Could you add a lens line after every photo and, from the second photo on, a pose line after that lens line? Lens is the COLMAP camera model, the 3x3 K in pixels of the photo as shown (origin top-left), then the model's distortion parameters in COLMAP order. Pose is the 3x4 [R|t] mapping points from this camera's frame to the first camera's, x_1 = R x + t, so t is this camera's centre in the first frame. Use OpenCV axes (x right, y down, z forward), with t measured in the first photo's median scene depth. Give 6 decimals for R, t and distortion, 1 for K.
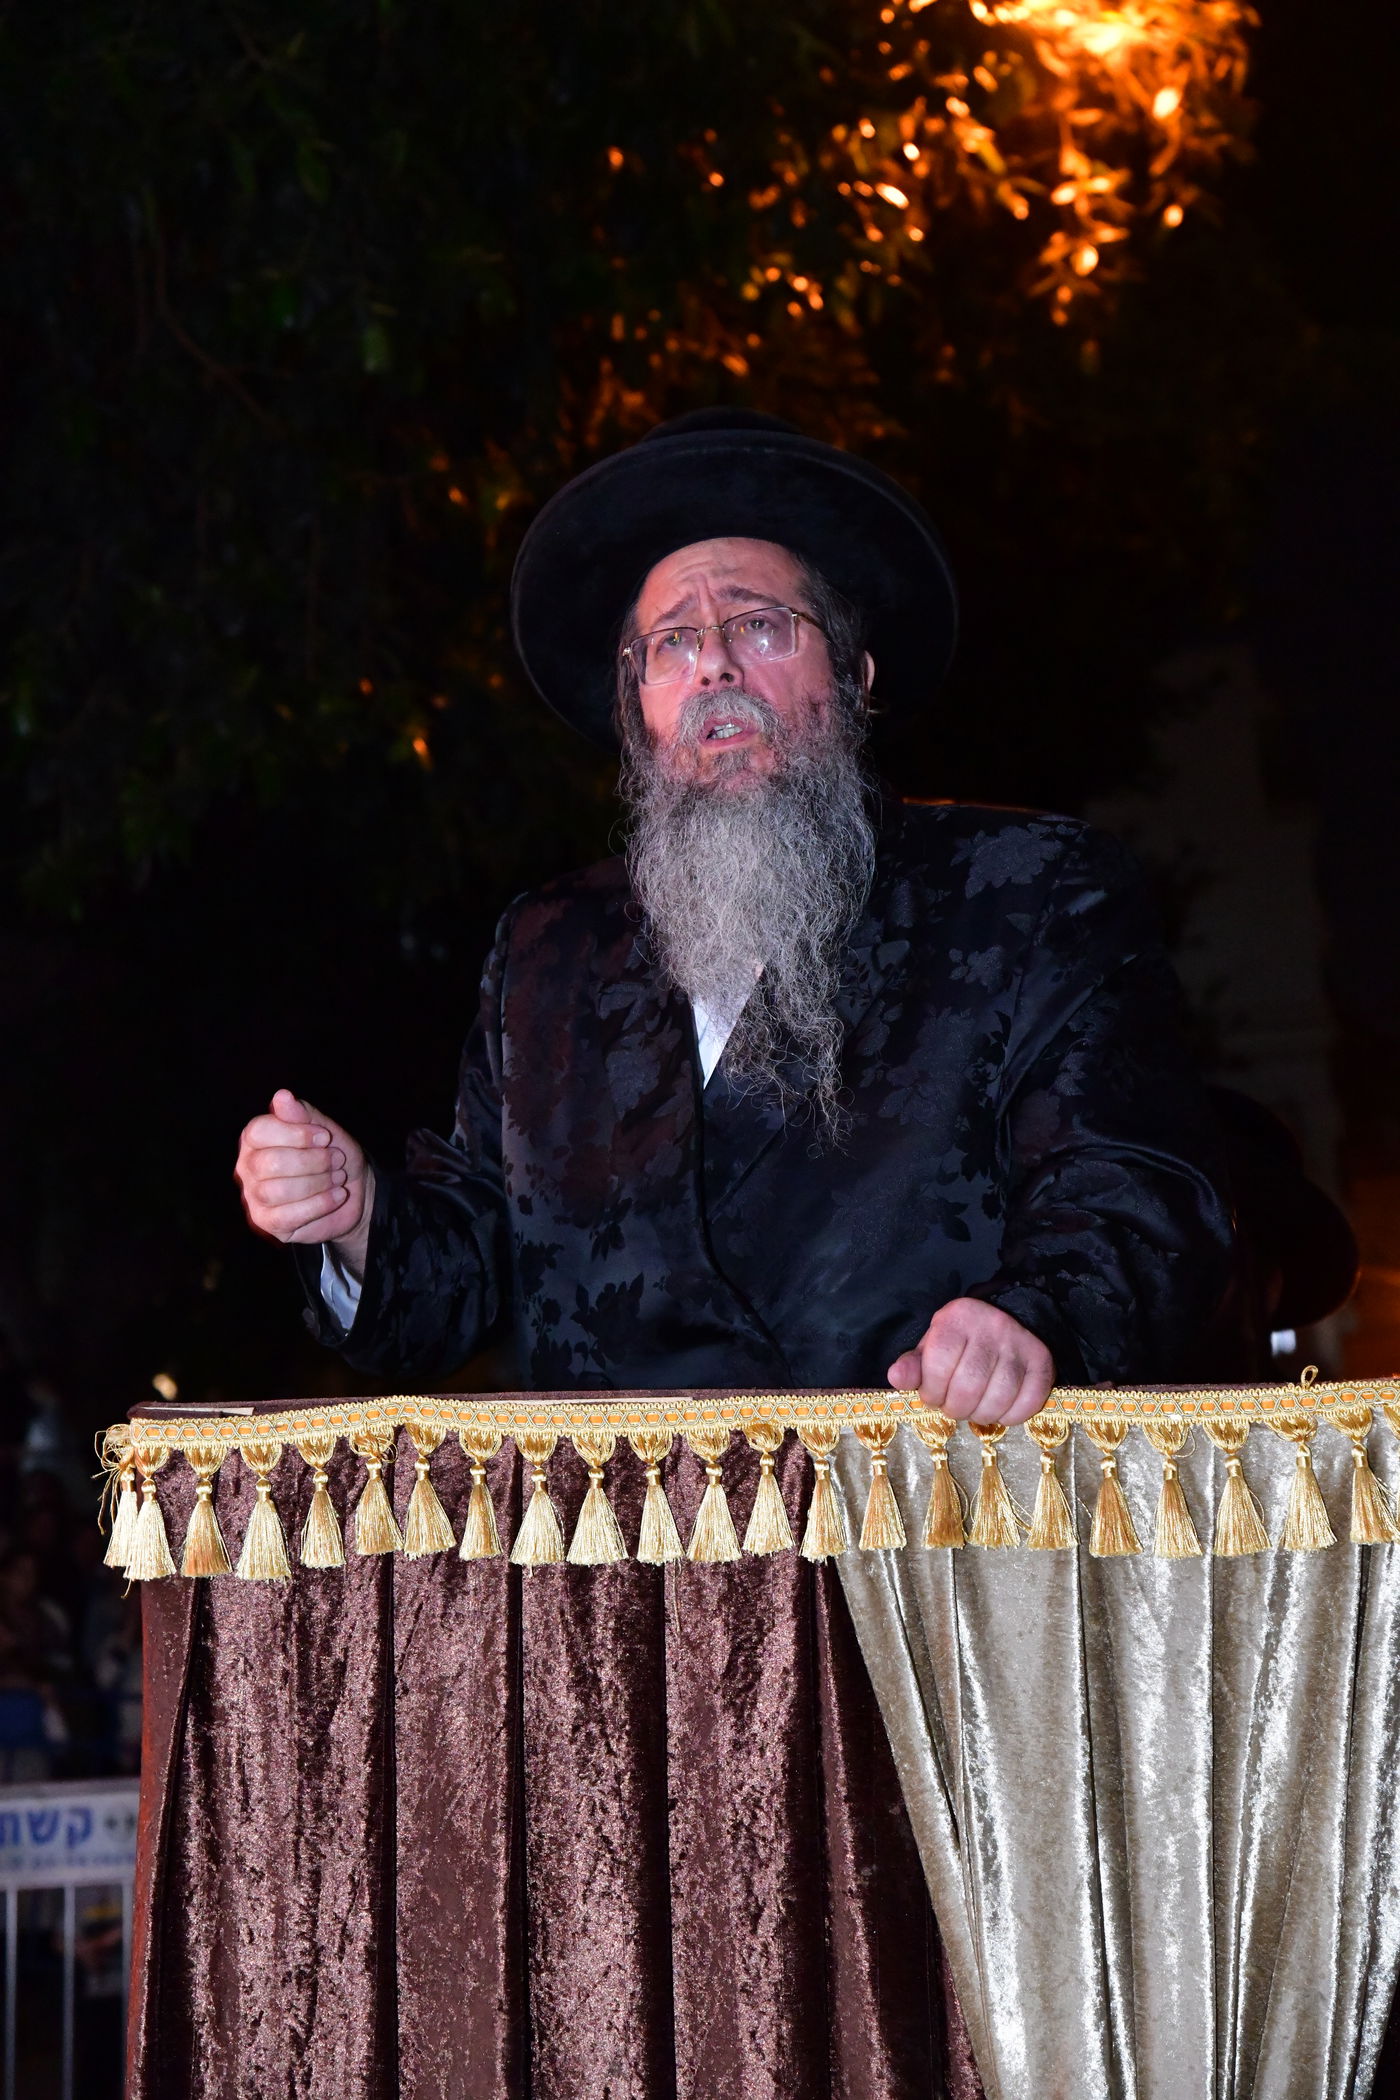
lens RADIAL K [[4301.2, 0, 700.0], [0, 4301.2, 1050.0], [0, 0, 1]] dist [0.503925, -0.002646]
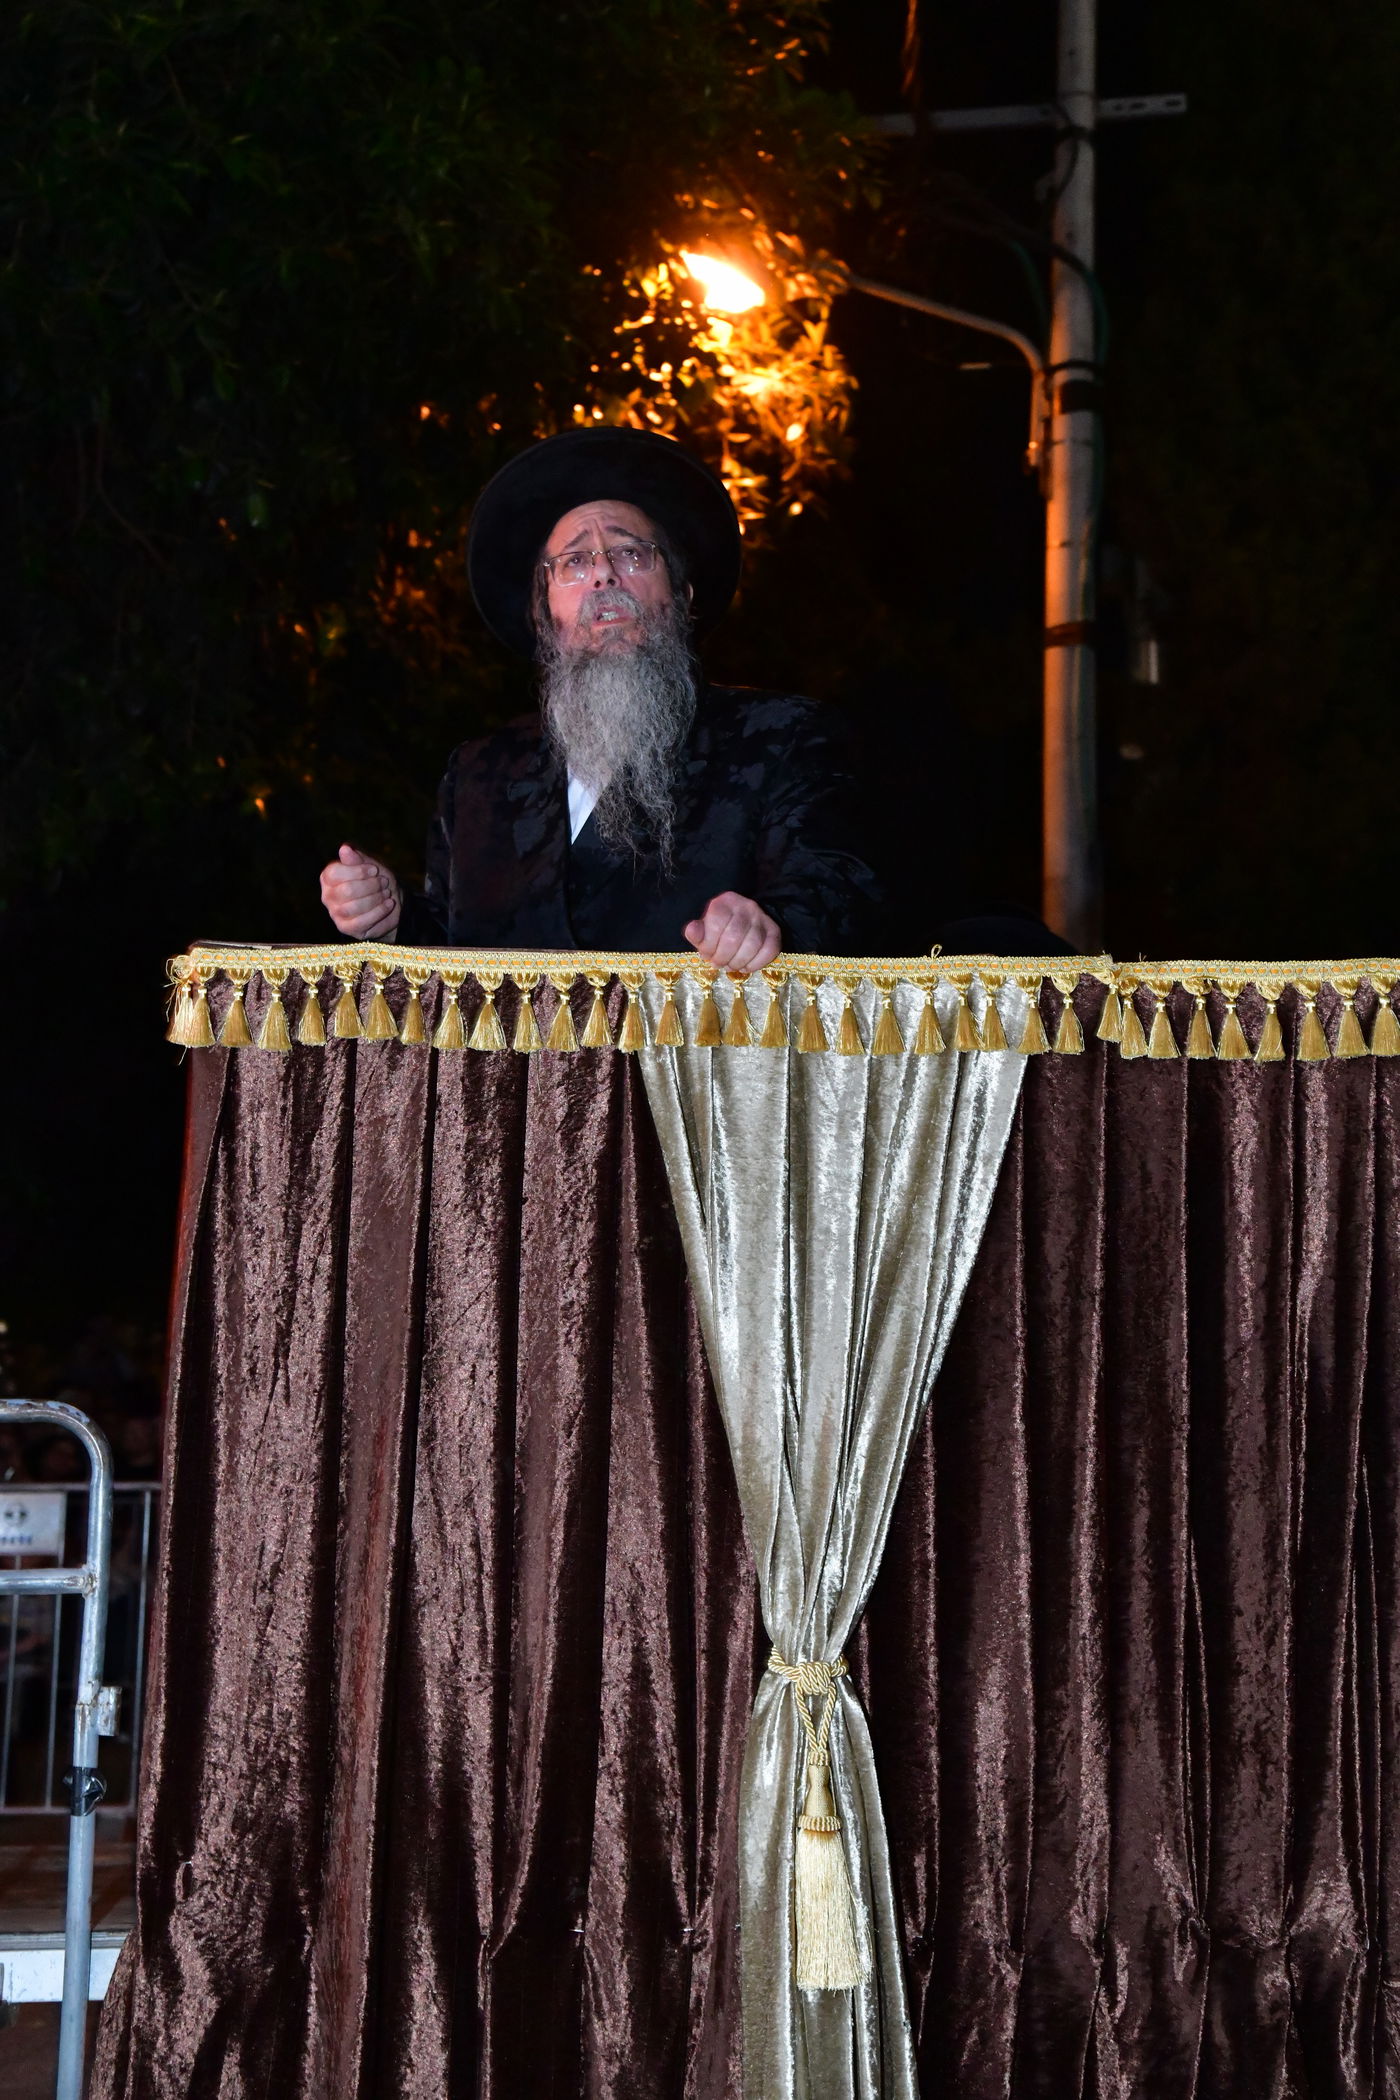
lens RADIAL K [[3095.6, 0, 700.0], [0, 3095.6, 1050.0], [0, 0, 1]] dist [0.194966, -0.007429]
pose [[0.993749, 0.064687, 0.090981, -0.049433], [-0.062623, 0.997715, -0.025364, 0.141764], [-0.092414, 0.019508, 0.995530, -0.141080]]
